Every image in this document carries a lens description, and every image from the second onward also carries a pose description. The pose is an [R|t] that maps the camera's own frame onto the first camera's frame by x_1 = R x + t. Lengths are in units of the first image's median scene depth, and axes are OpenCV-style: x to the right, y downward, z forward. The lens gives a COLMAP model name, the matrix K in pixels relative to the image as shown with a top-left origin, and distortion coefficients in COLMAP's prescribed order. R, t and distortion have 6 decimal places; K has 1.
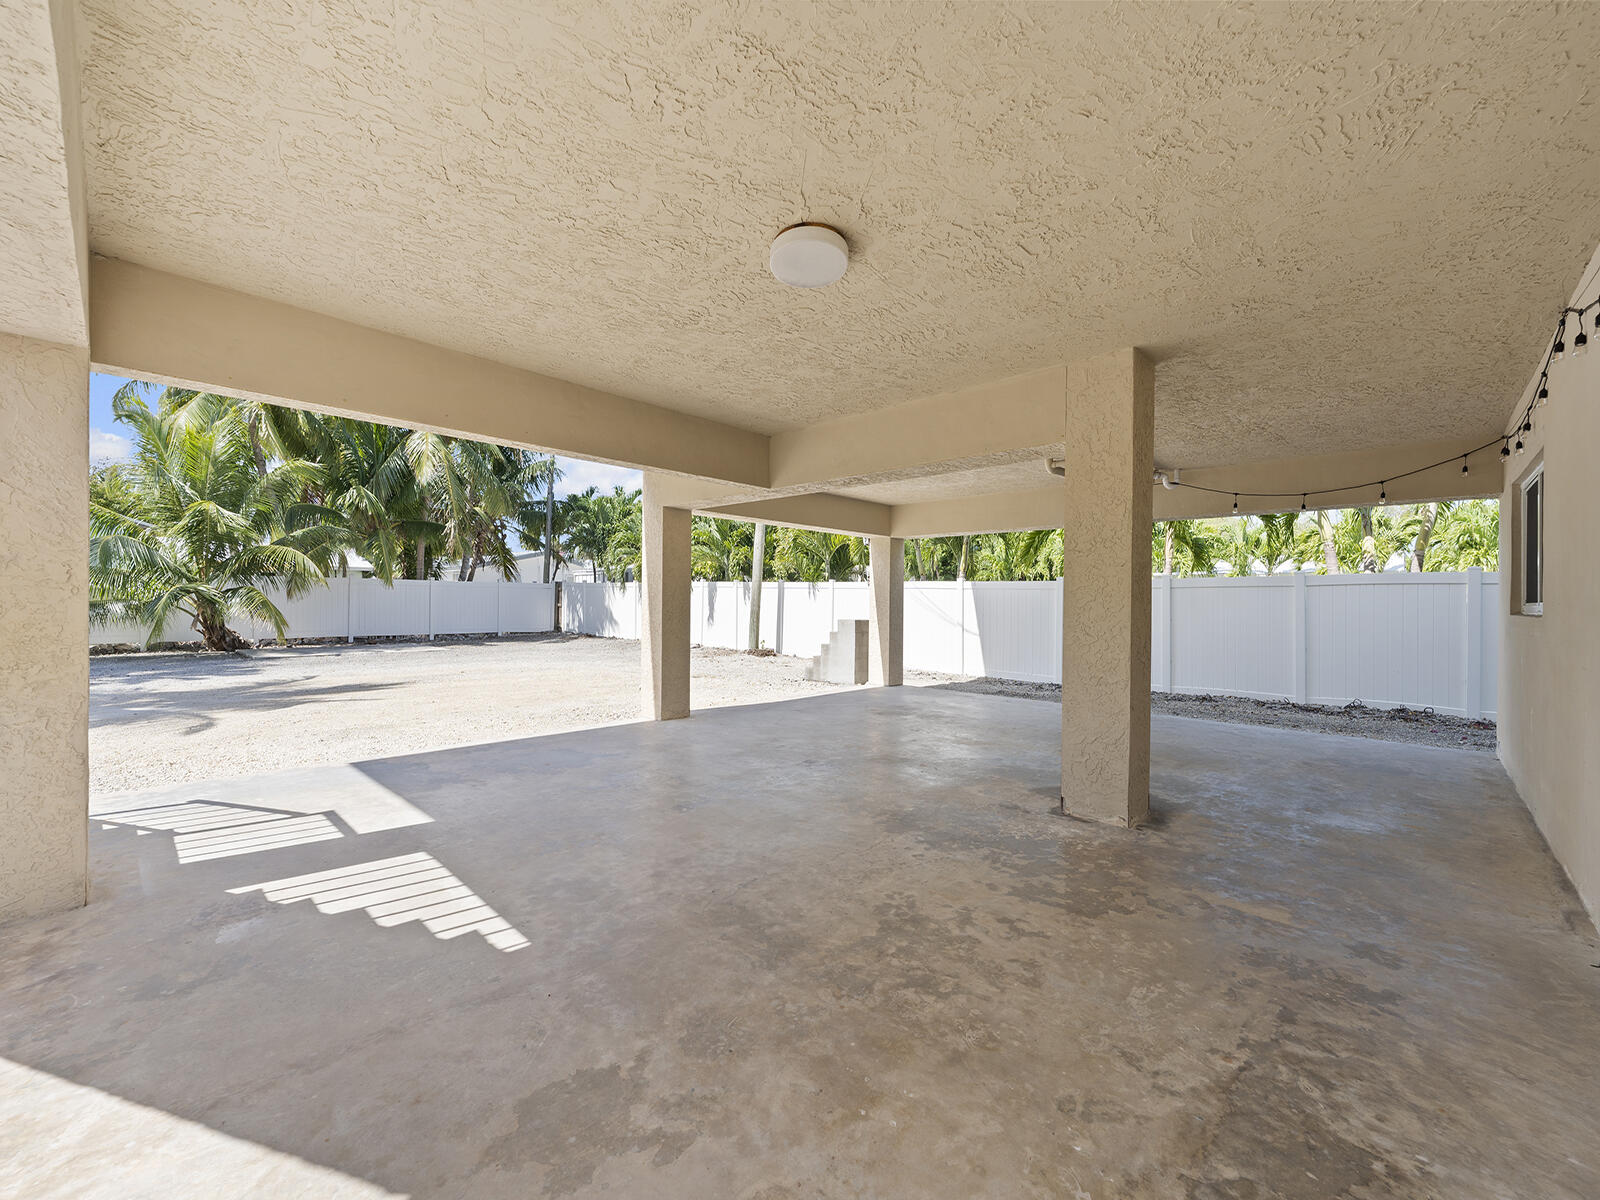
lens RADIAL K [[649.4, 0, 791.9], [0, 649.4, 603.9], [0, 0, 1]] dist [-0.000406, -0.000267]
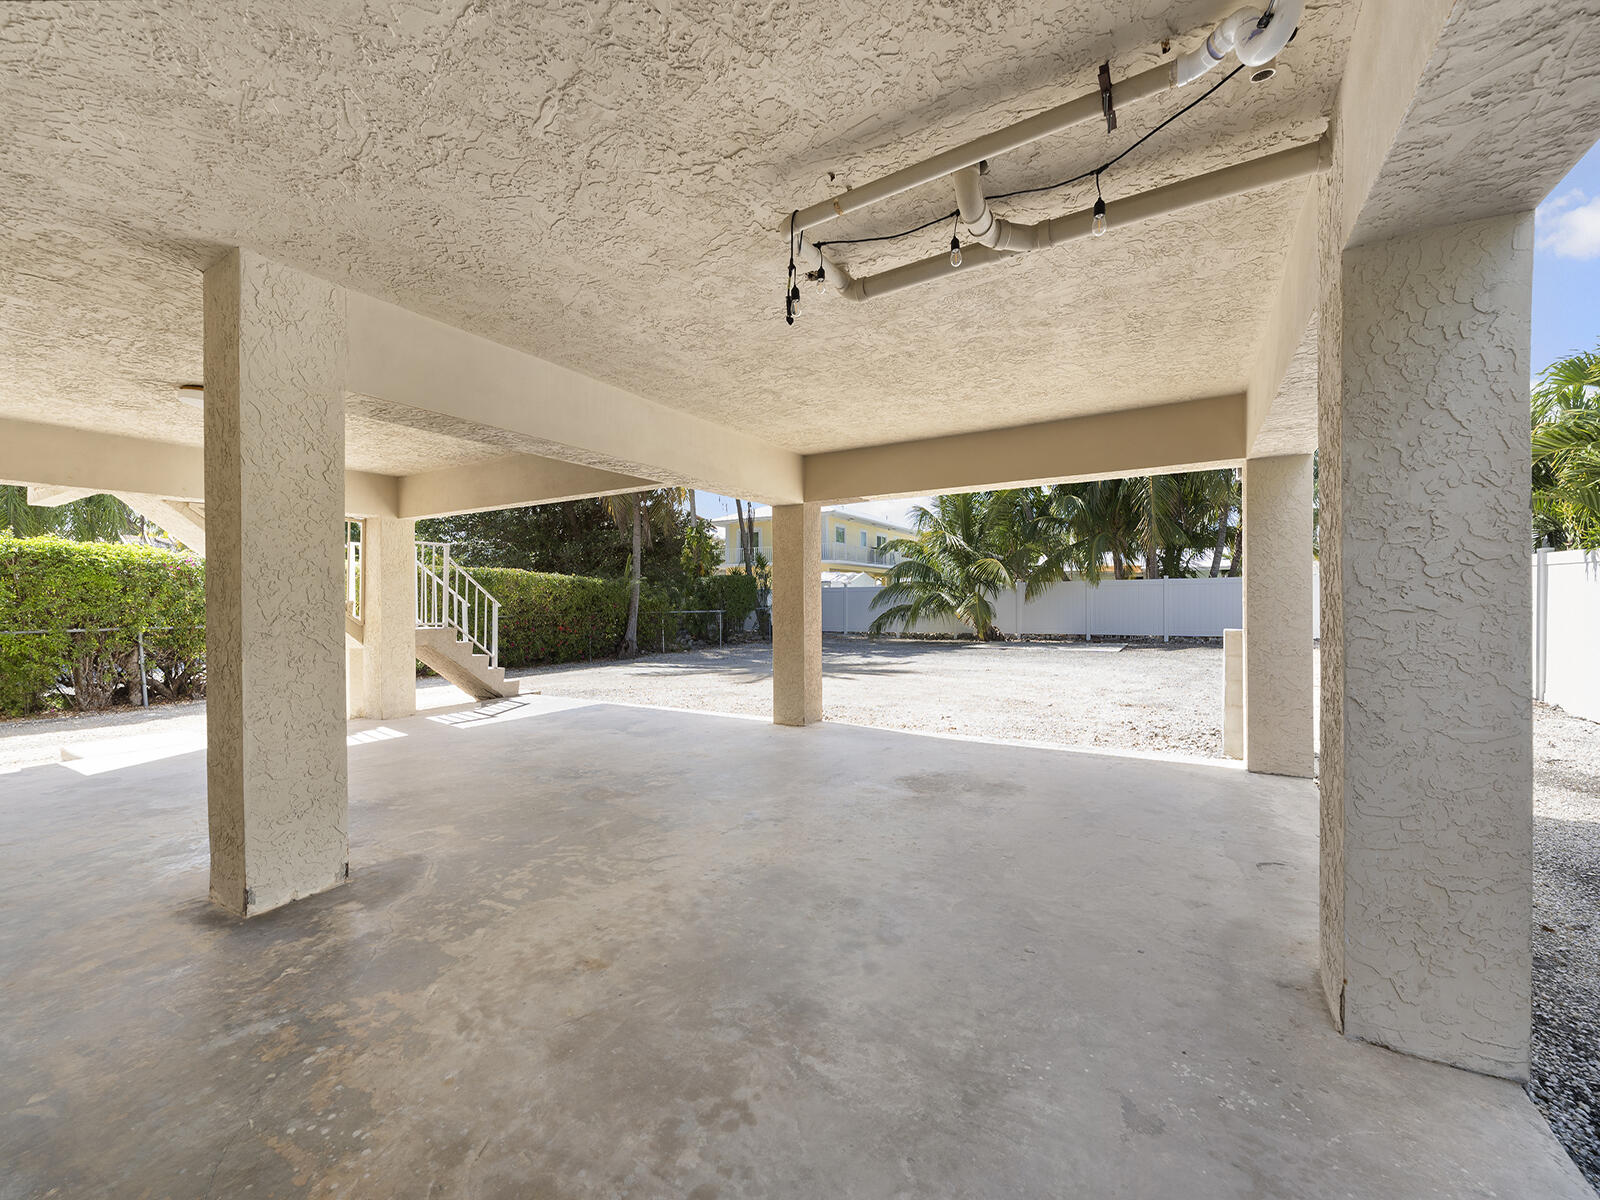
lens RADIAL K [[649.4, 0, 791.9], [0, 649.4, 603.9], [0, 0, 1]] dist [-0.000406, -0.000267]
pose [[0.224211, -0.009453, -0.974495, 0.270747], [0.010350, 0.999920, -0.007319, 0.002205], [0.974486, -0.008445, 0.224290, 0.285268]]
